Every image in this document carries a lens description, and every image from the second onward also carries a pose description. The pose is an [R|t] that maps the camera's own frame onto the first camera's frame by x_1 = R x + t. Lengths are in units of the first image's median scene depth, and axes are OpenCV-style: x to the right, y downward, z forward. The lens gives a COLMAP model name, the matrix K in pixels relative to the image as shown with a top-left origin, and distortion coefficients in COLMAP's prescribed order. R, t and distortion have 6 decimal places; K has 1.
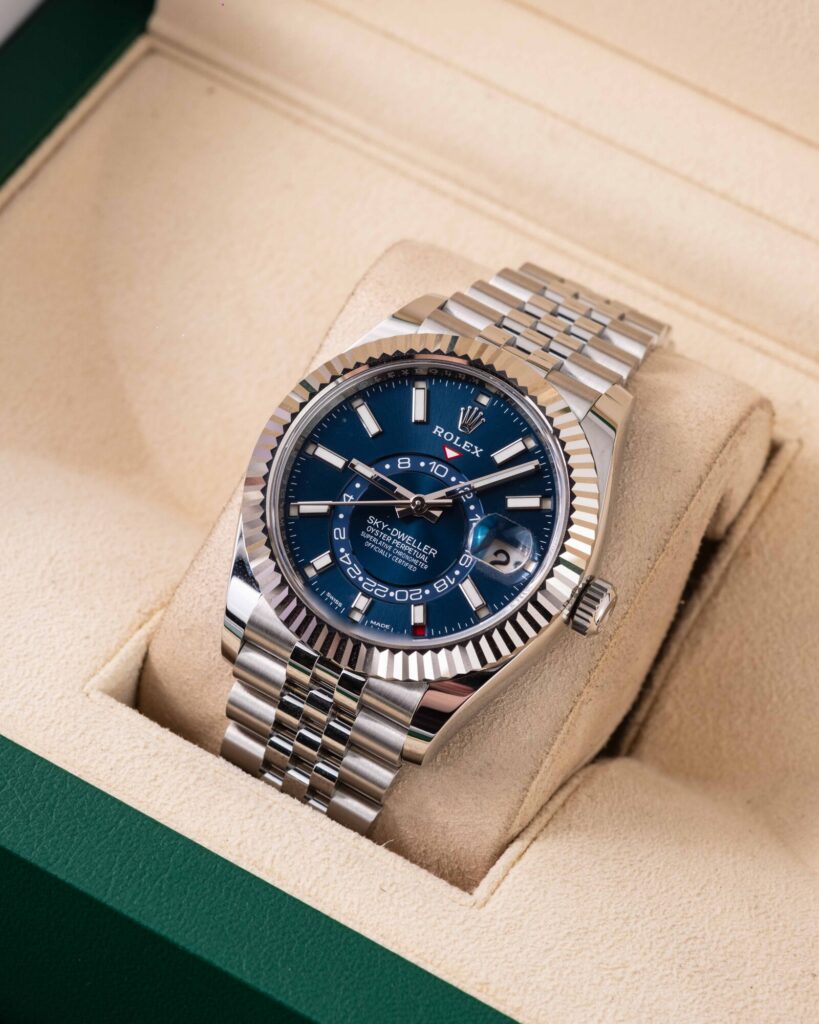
lens RADIAL K [[3936.4, 0, 392.3], [0, 3936.4, 547.8], [0, 0, 1]] dist [0.255585, 0.140040]
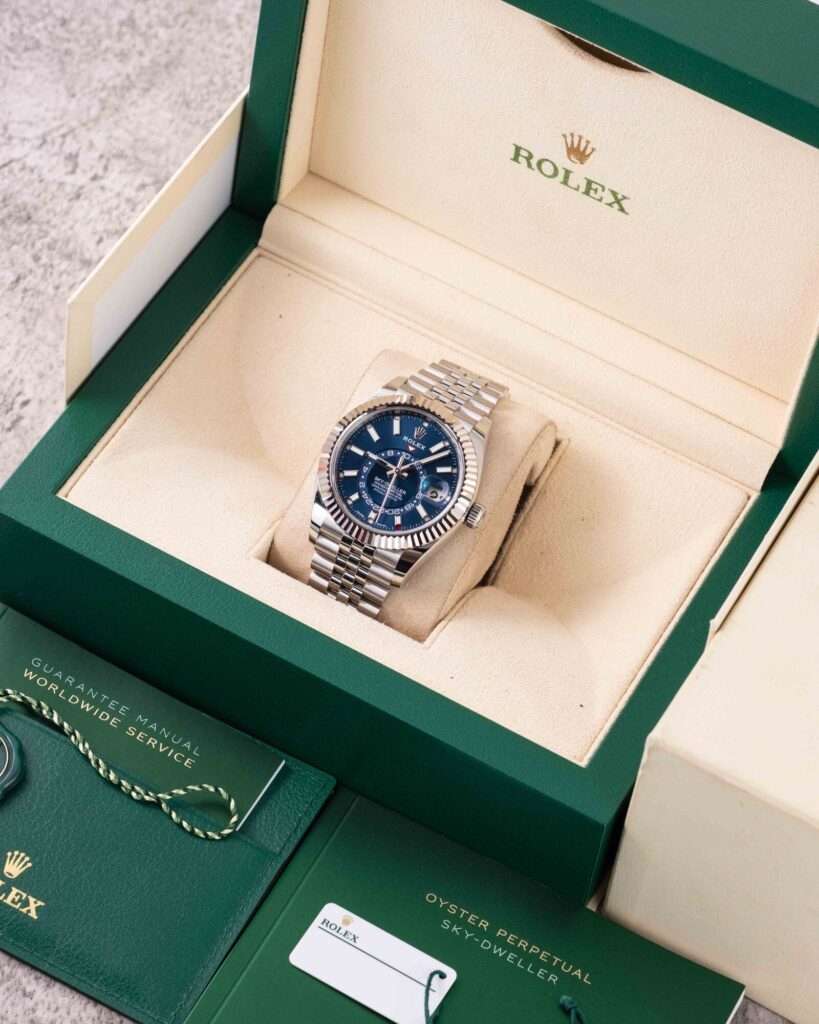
lens RADIAL K [[3911.8, 0, 409.5], [0, 3911.8, 512.0], [0, 0, 1]] dist [0.292946, -0.281235]
pose [[0.999100, -0.011971, 0.040698, -0.076357], [0.011875, 0.999926, 0.002607, 0.006330], [-0.040726, -0.002121, 0.999168, -1.212488]]
